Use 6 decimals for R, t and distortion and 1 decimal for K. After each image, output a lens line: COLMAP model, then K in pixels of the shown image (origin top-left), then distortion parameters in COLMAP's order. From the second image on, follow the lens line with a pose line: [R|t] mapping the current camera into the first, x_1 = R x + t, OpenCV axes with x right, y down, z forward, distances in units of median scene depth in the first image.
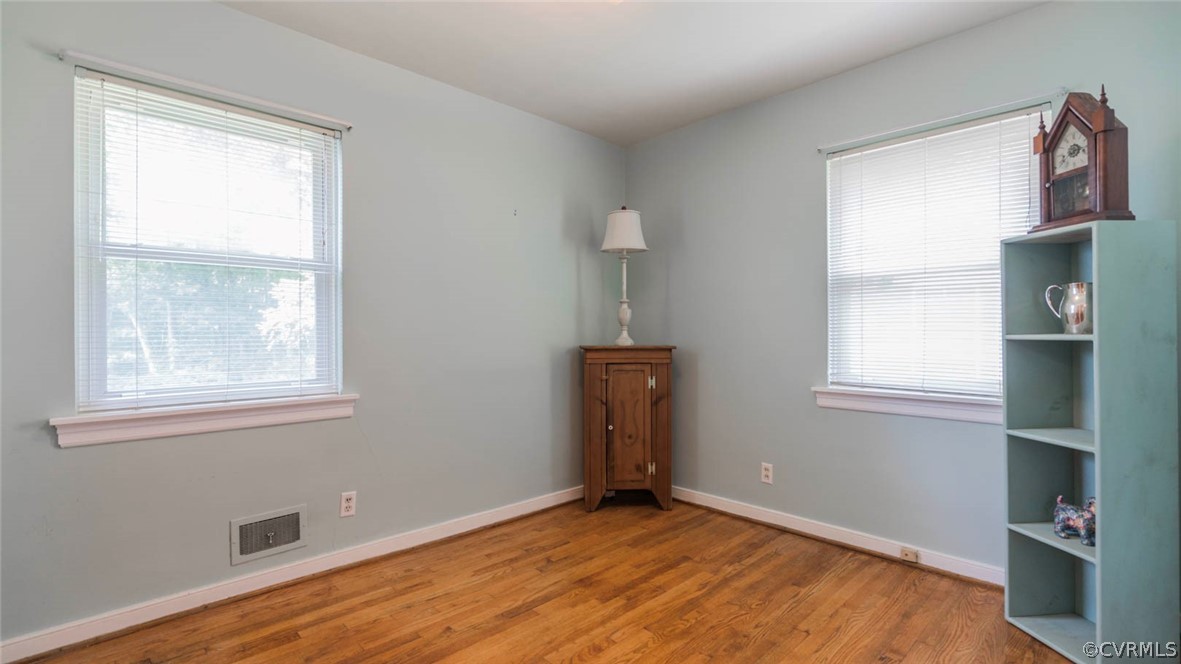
lens RADIAL K [[529.0, 0, 590.5], [0, 529.0, 332.0], [0, 0, 1]] dist [-0.023589, 0.000213]
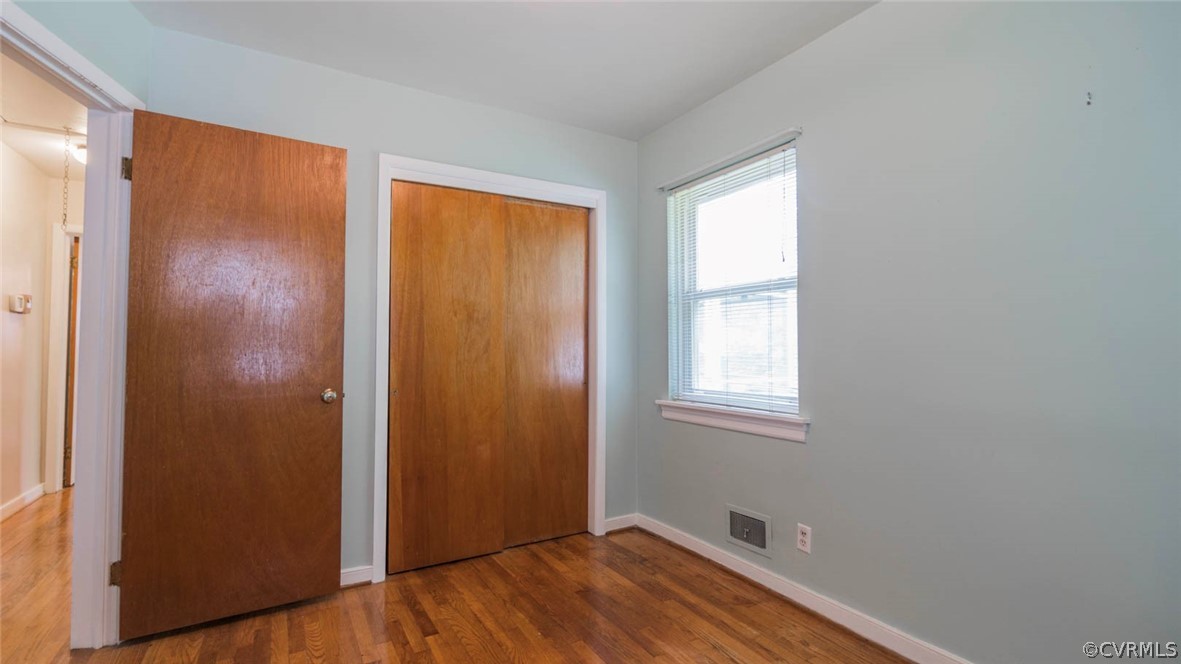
lens RADIAL K [[529.0, 0, 590.5], [0, 529.0, 332.0], [0, 0, 1]] dist [-0.023589, 0.000213]
pose [[-0.239761, -0.033114, -0.970267, 0.594418], [-0.003852, 0.999443, -0.033158, 0.001331], [0.970824, -0.004213, -0.239754, 0.972403]]
